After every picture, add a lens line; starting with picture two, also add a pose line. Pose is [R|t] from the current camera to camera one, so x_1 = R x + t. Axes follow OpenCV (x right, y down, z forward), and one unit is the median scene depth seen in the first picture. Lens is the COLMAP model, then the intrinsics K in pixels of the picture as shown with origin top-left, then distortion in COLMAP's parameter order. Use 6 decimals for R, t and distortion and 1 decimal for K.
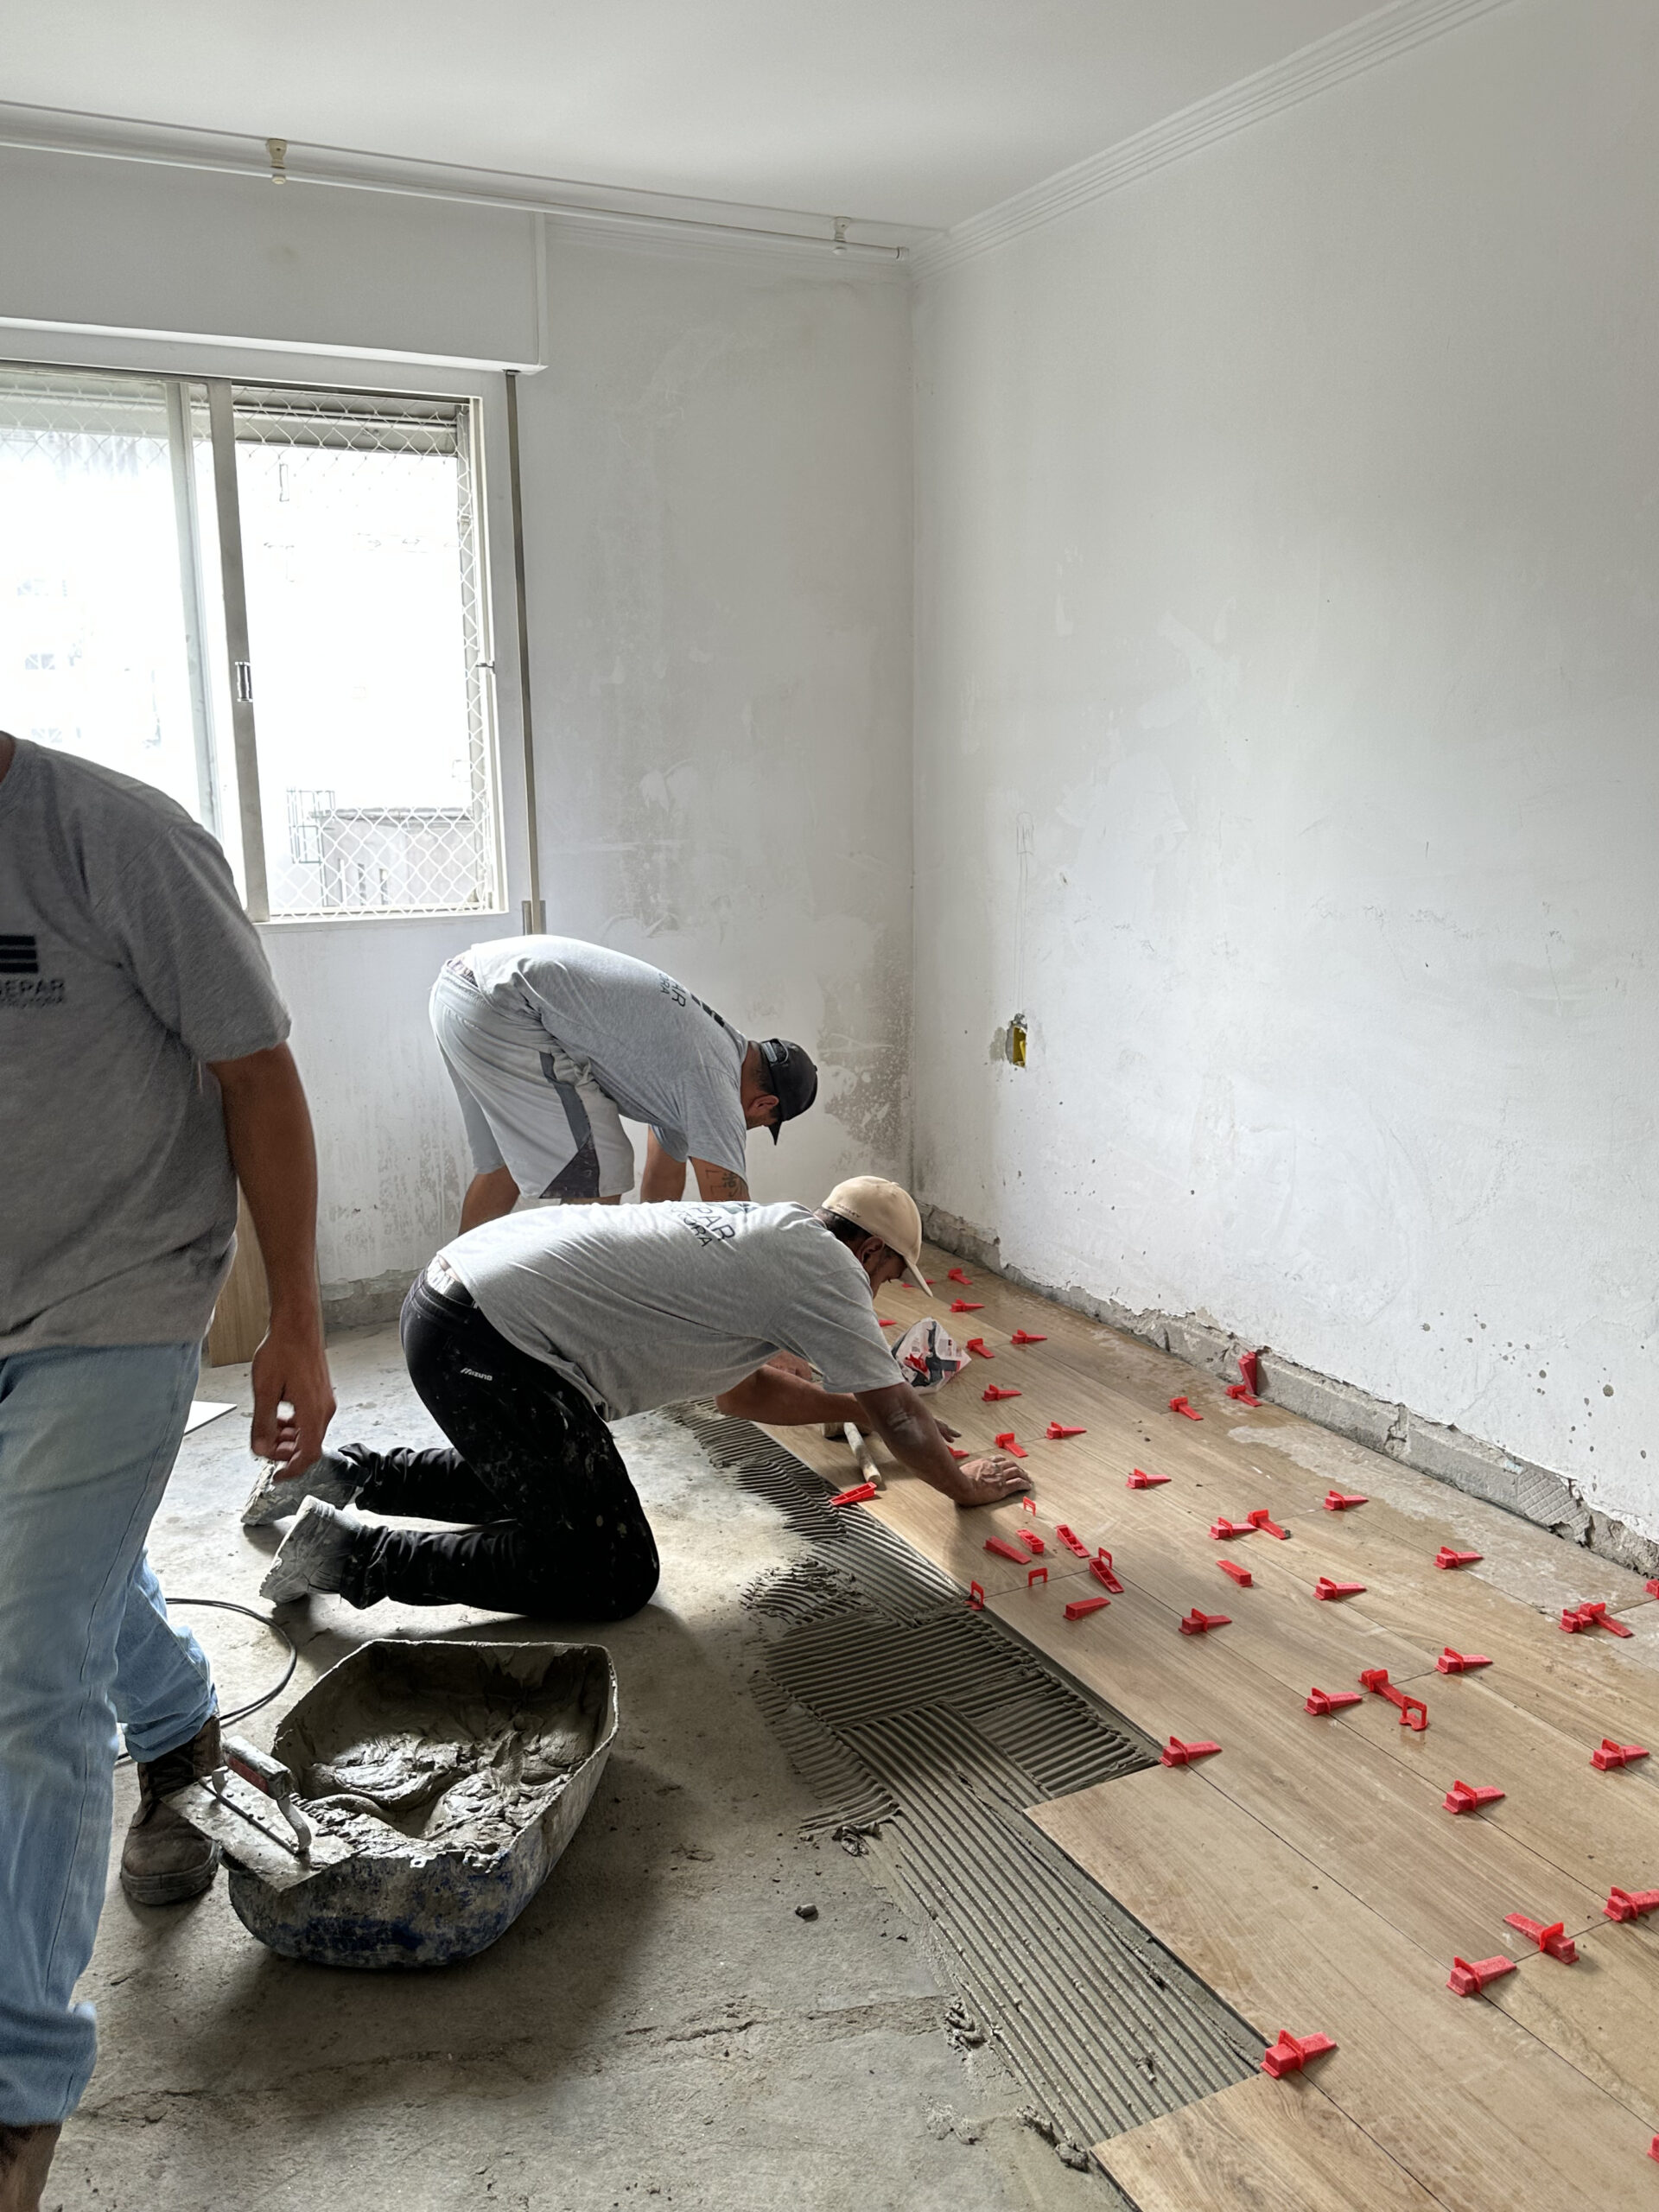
lens RADIAL K [[1800.0, 0, 831.1], [0, 1800.0, 1122.2], [0, 0, 1]] dist [0.072752, -0.097742]
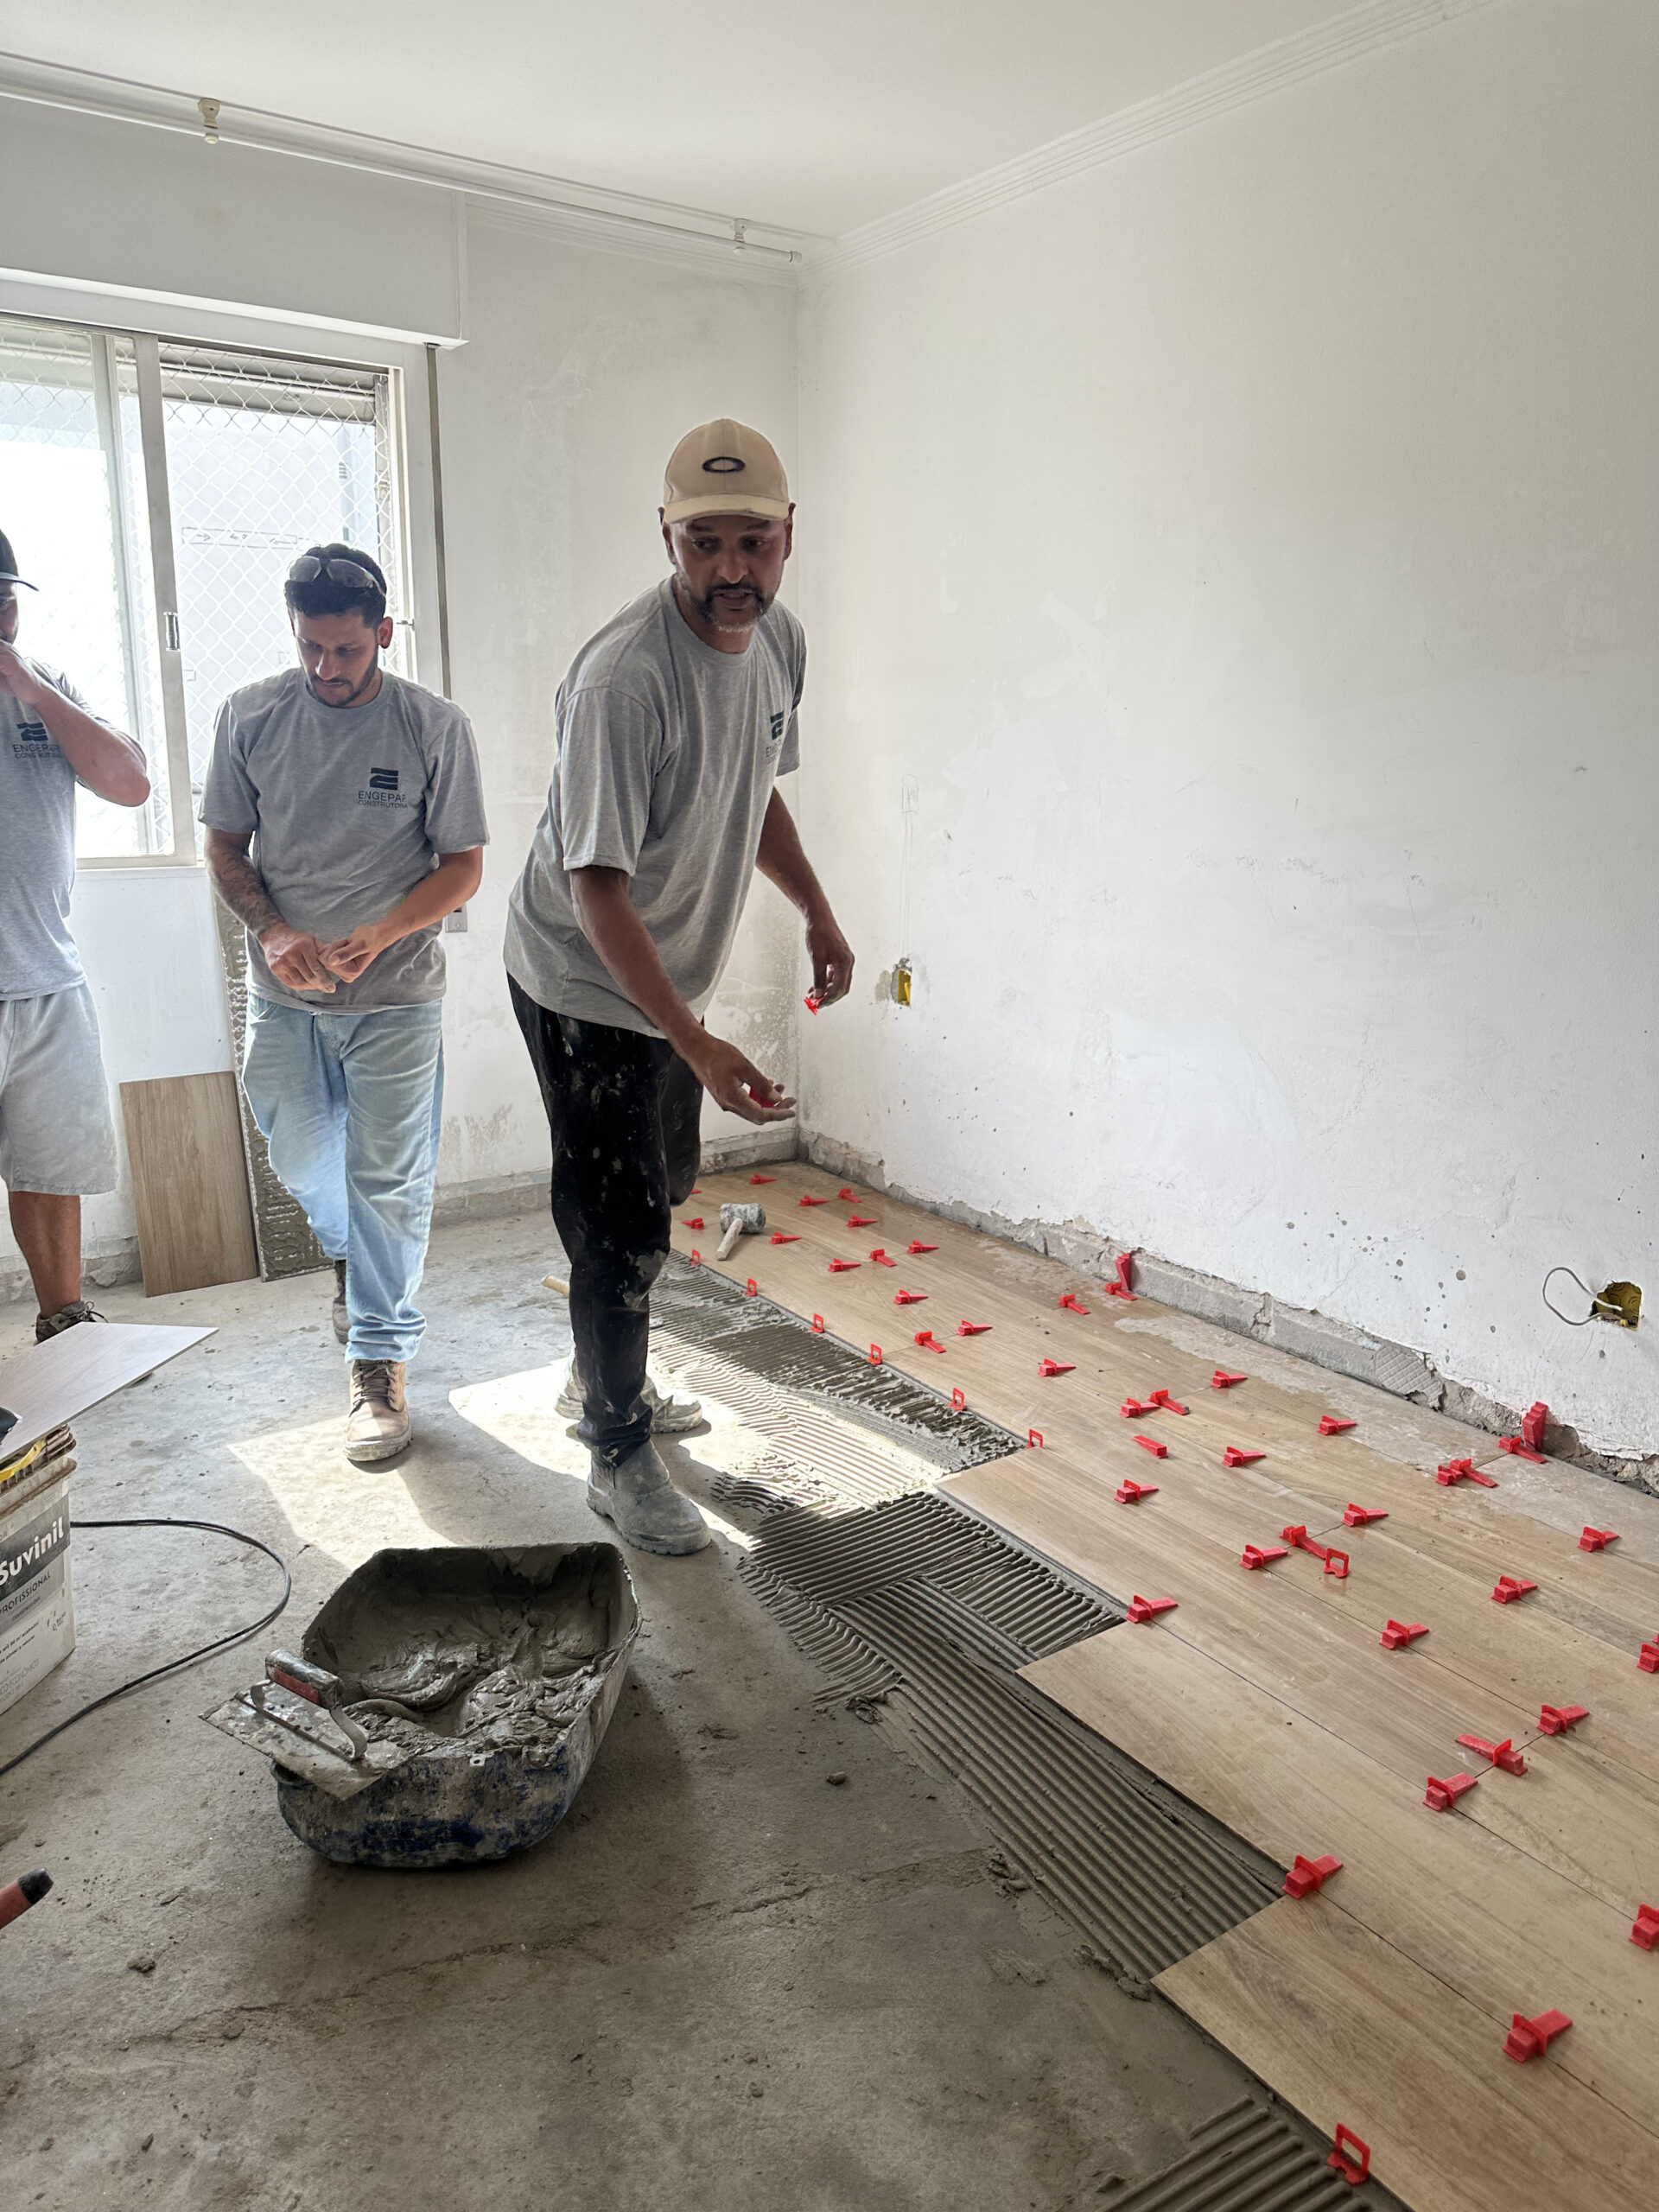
lens RADIAL K [[1557.3, 0, 817.2], [0, 1557.3, 1101.4], [0, 0, 1]] dist [0.084576, -0.108081]
pose [[0.989497, -0.013523, 0.143921, -0.139497], [0.011362, 0.999810, 0.015829, 0.020028], [-0.144107, -0.014028, 0.989463, 0.084586]]
